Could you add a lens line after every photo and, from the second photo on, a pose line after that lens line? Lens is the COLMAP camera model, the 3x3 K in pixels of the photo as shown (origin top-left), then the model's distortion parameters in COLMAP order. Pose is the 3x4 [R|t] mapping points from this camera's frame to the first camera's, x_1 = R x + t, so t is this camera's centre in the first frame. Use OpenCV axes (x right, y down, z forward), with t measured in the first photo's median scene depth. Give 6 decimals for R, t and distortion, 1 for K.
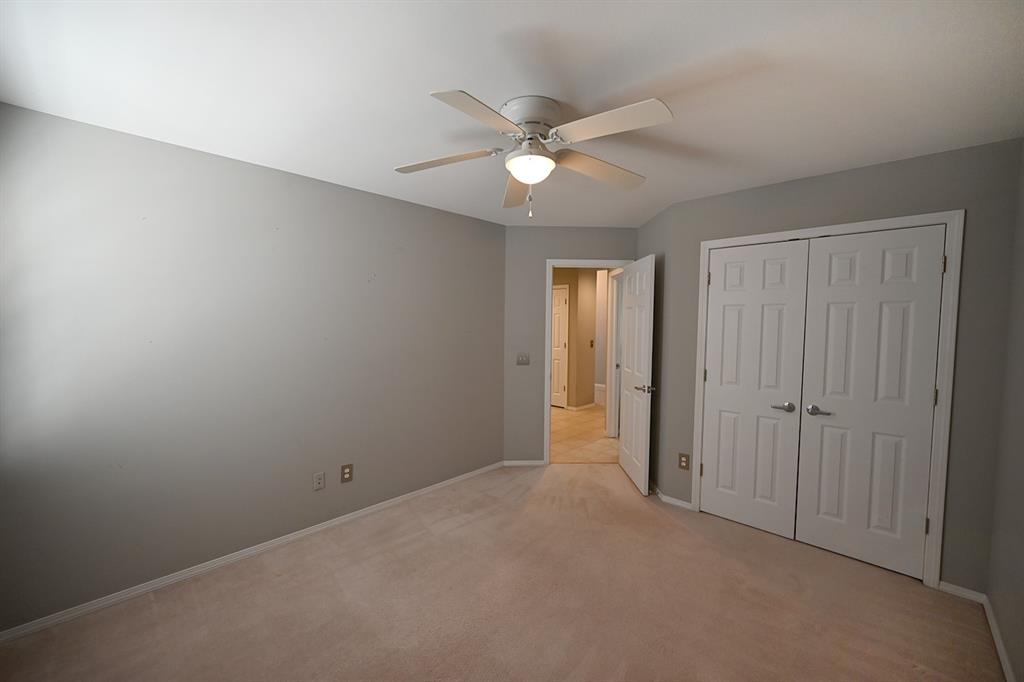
lens RADIAL K [[401.0, 0, 515.9], [0, 401.0, 341.7], [0, 0, 1]] dist [-0.000114, 0.000127]
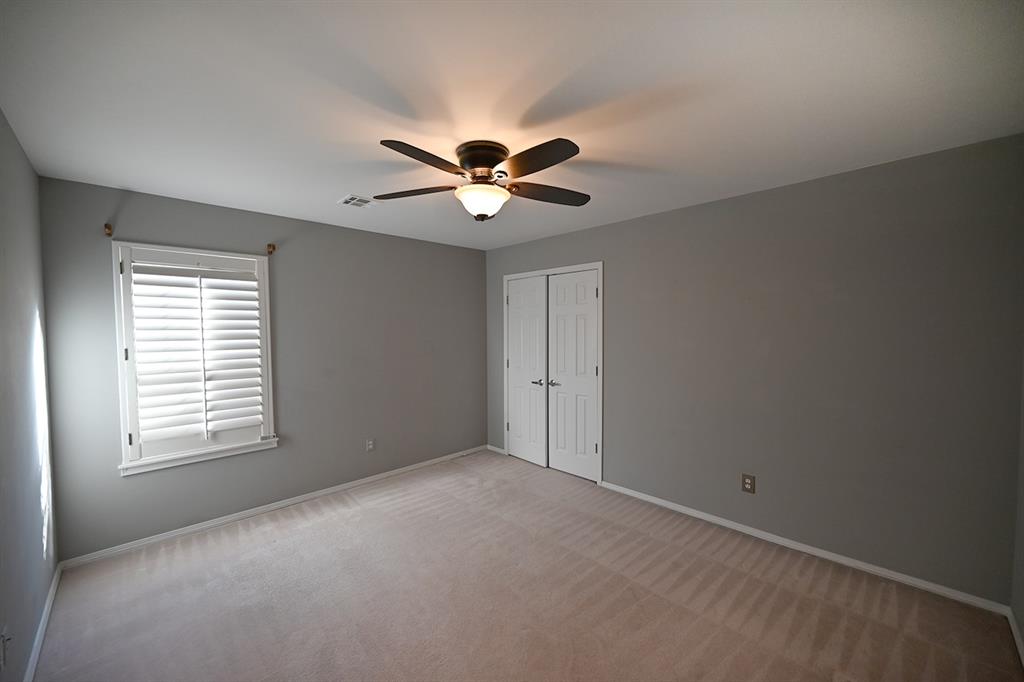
lens RADIAL K [[401.0, 0, 508.5], [0, 401.0, 341.6], [0, 0, 1]] dist [-0.000114, 0.000127]
pose [[0.998512, -0.012733, -0.053017, 0.536431], [0.011715, 0.999742, -0.019476, 0.029092], [0.053251, 0.018826, 0.998404, -0.494792]]
